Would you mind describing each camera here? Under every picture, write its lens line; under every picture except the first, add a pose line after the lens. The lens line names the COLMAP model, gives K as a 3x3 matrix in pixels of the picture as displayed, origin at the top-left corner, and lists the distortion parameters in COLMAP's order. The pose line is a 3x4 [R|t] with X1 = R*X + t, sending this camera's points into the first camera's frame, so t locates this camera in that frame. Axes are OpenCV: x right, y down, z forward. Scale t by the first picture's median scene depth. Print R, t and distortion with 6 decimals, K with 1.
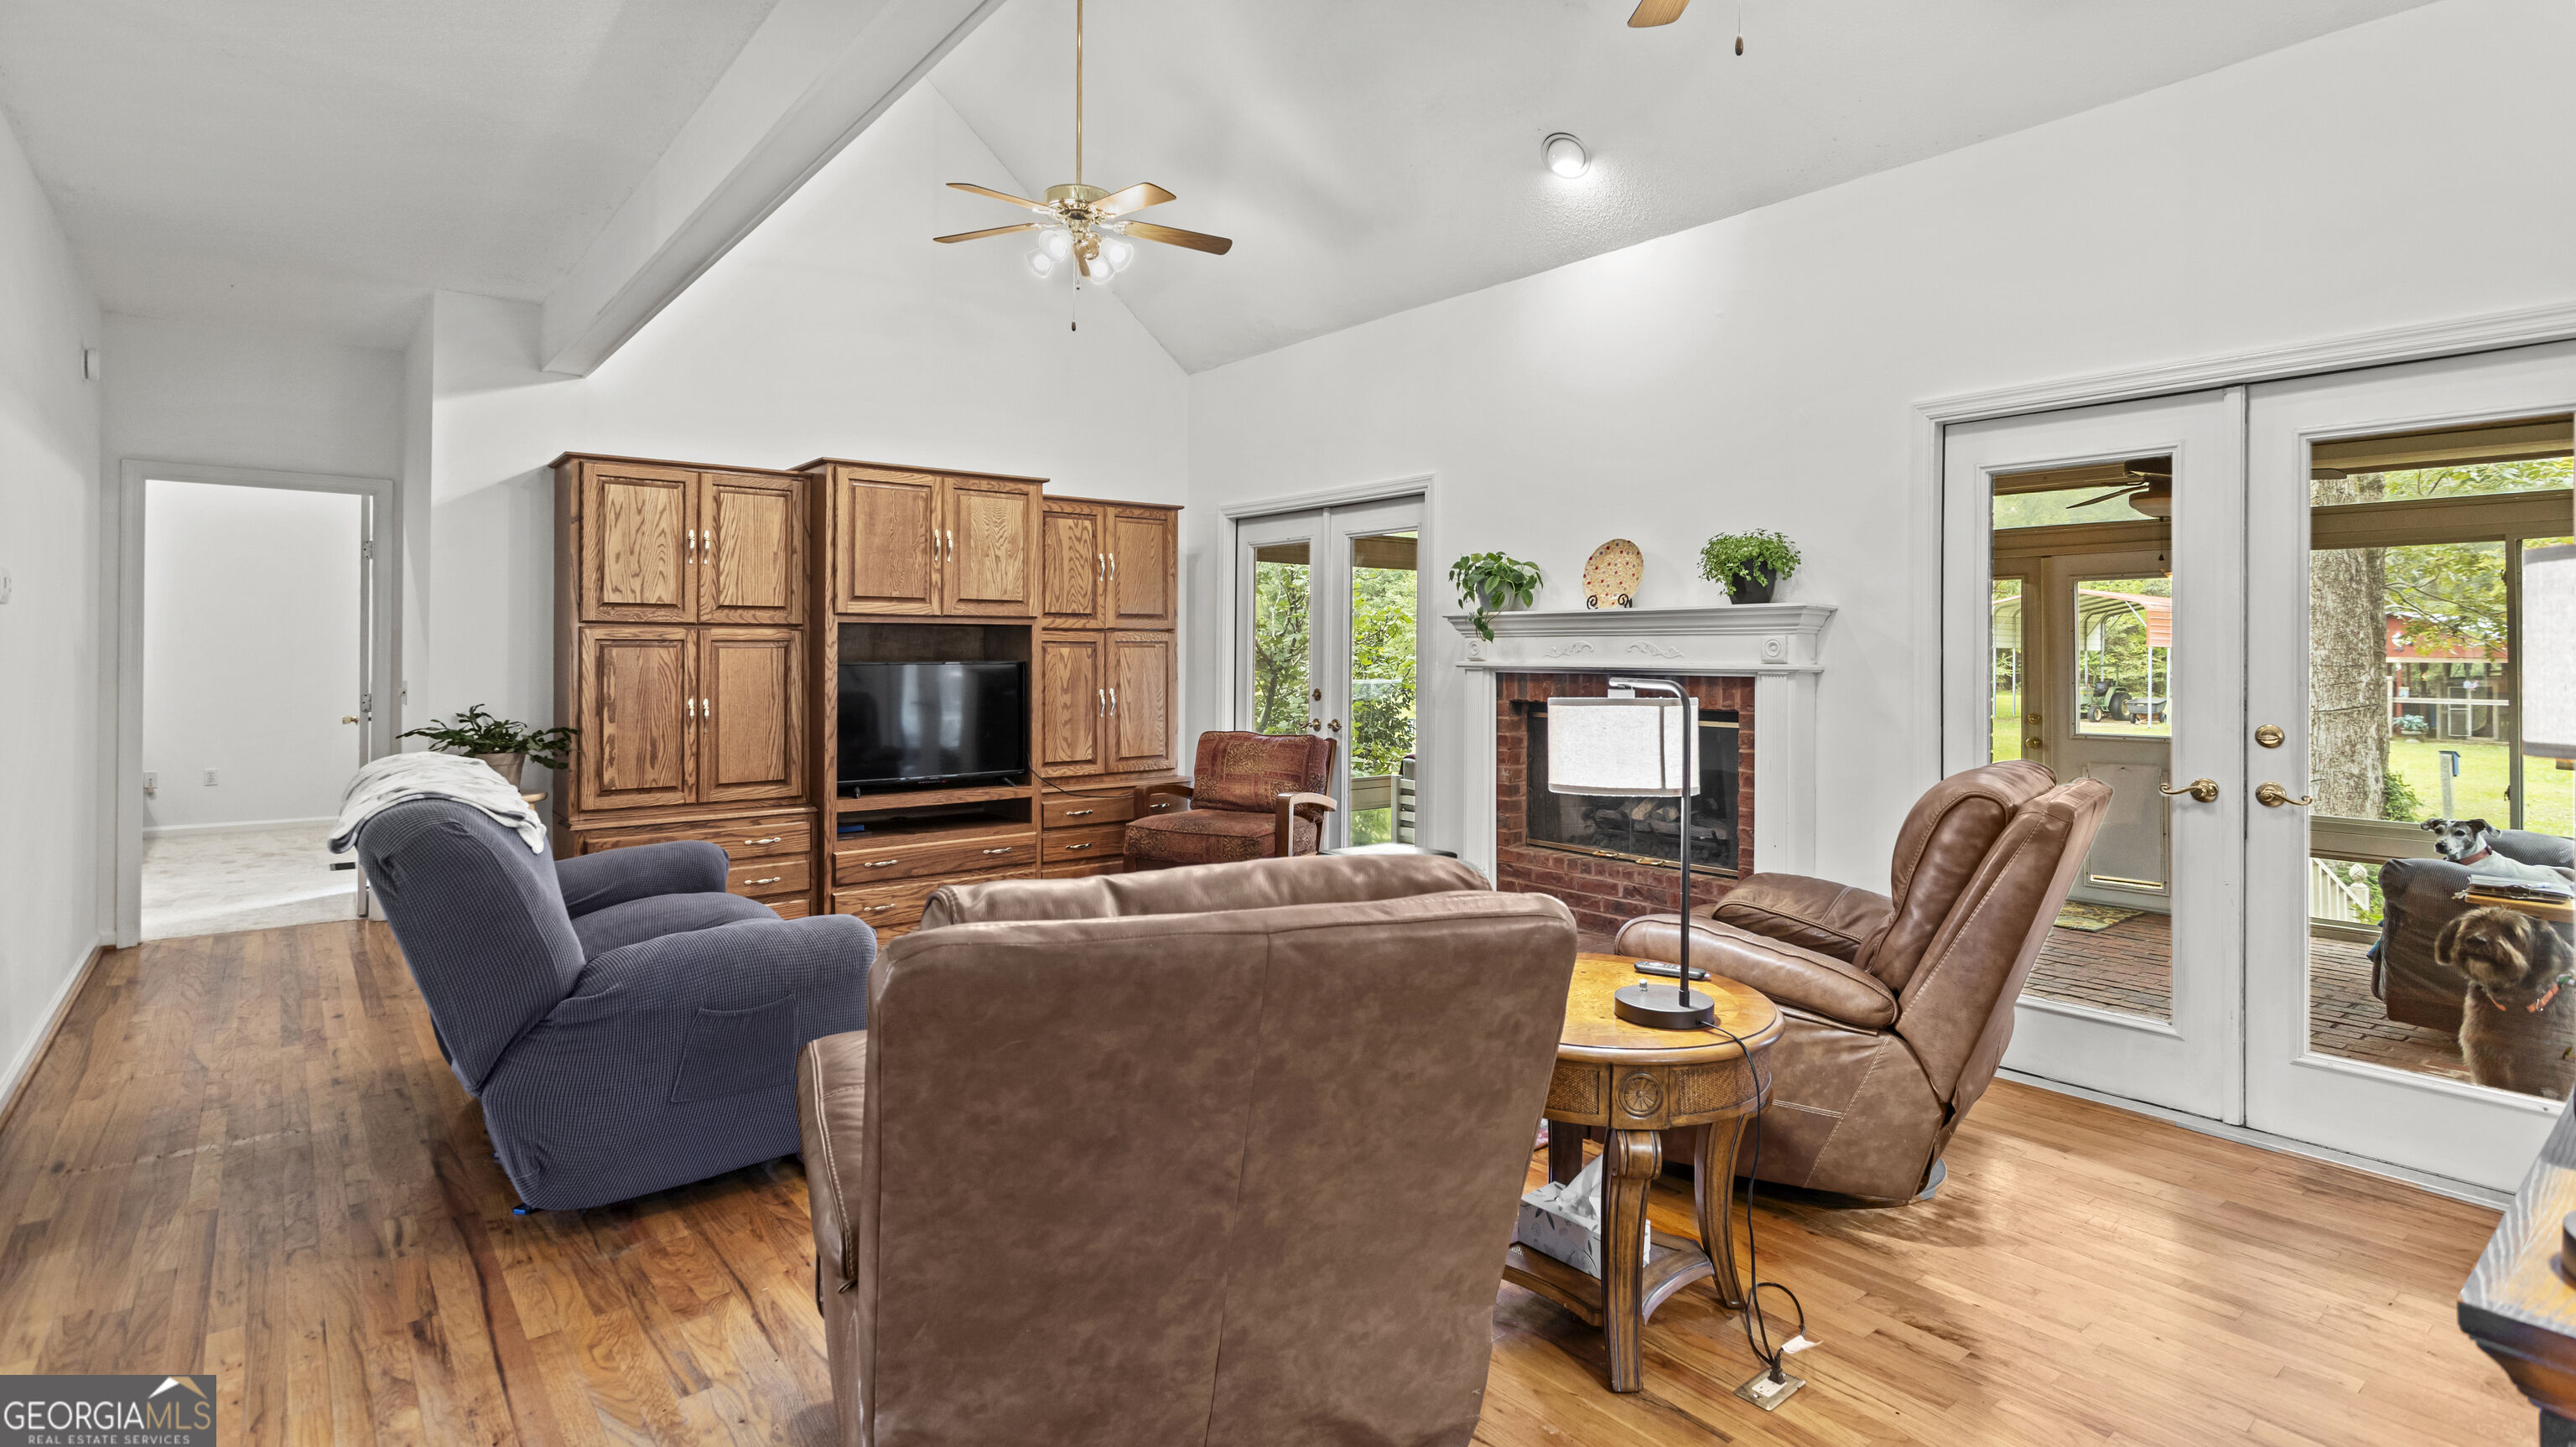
lens RADIAL K [[1248.2, 0, 1284.6], [0, 1248.2, 653.3], [0, 0, 1]] dist [-0.001893, -0.000013]
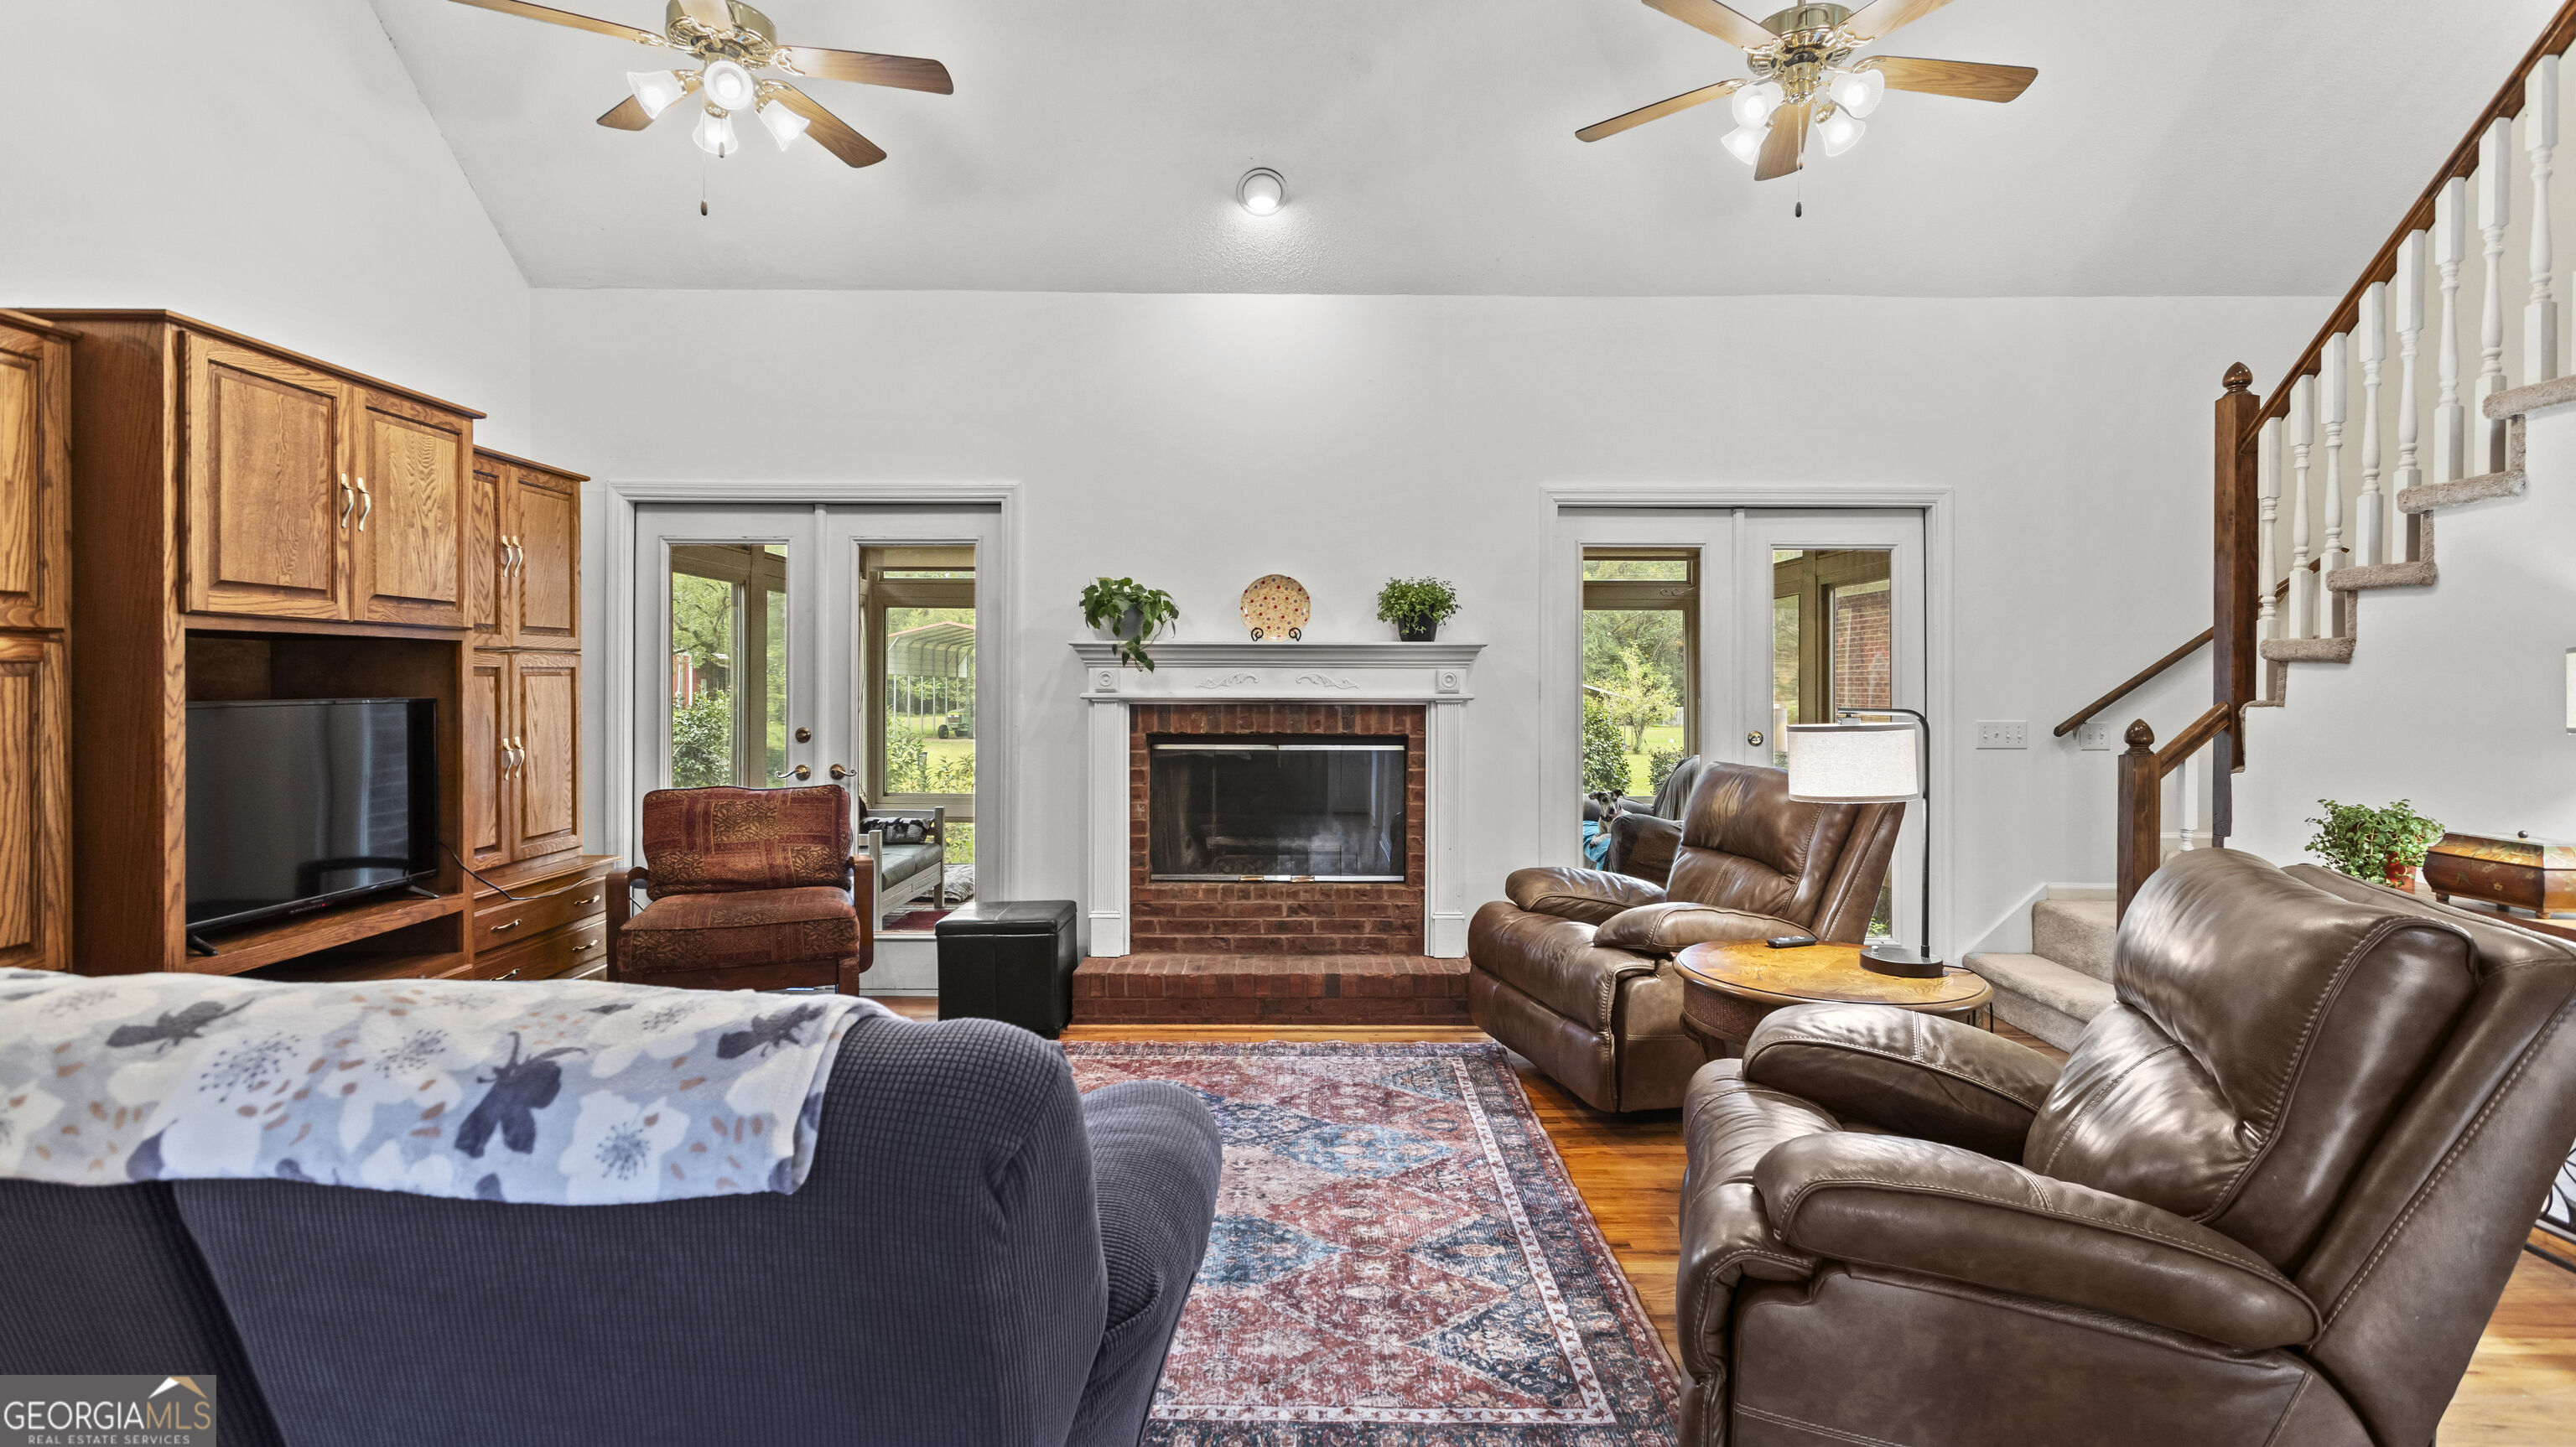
lens RADIAL K [[1234.5, 0, 1296.0], [0, 1234.5, 695.1], [0, 0, 1]] dist [0.001250, 0.001114]
pose [[0.626311, -0.009500, 0.779516, -0.469071], [-0.001065, 0.999914, 0.013041, -0.003988], [-0.779573, -0.008998, 0.626247, 0.302082]]
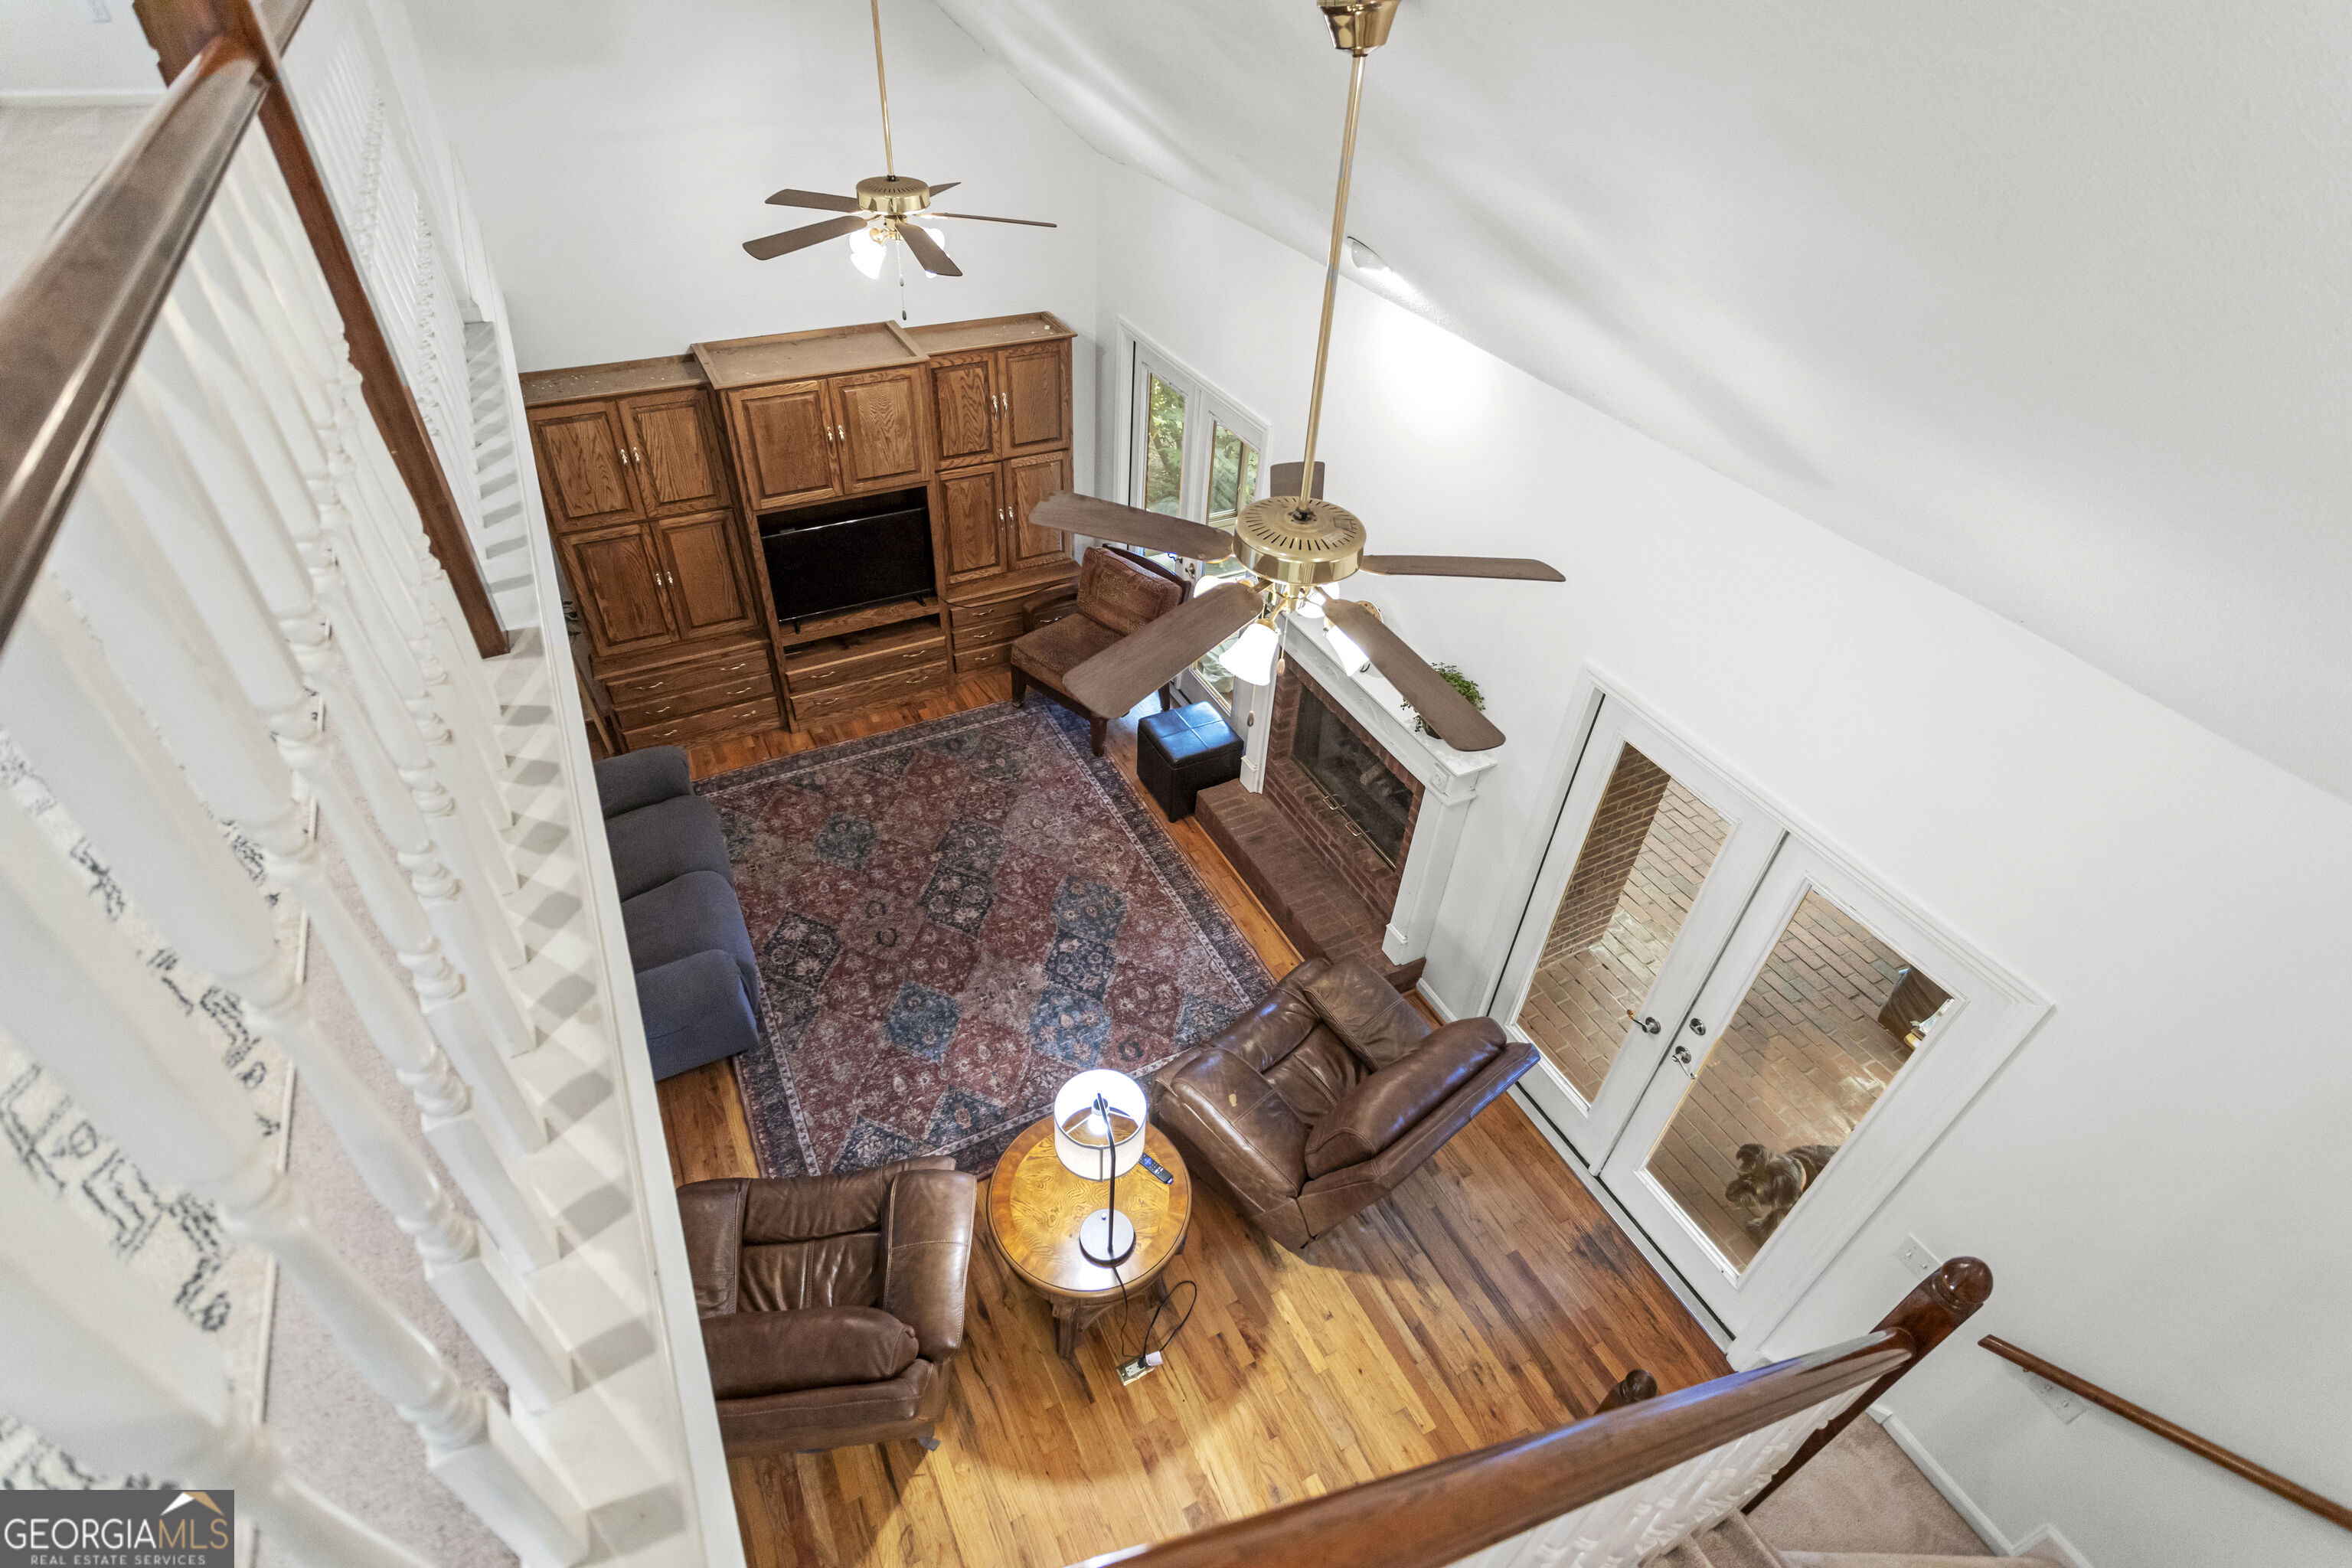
lens RADIAL K [[1100.4, 0, 1176.0], [0, 1100.4, 784.0], [0, 0, 1]] dist [-0.032335, 0.000105]
pose [[0.979664, 0.164859, -0.114371, 0.206216], [-0.051097, 0.756201, 0.652342, -0.538339], [0.194032, -0.633231, 0.749246, 0.115092]]
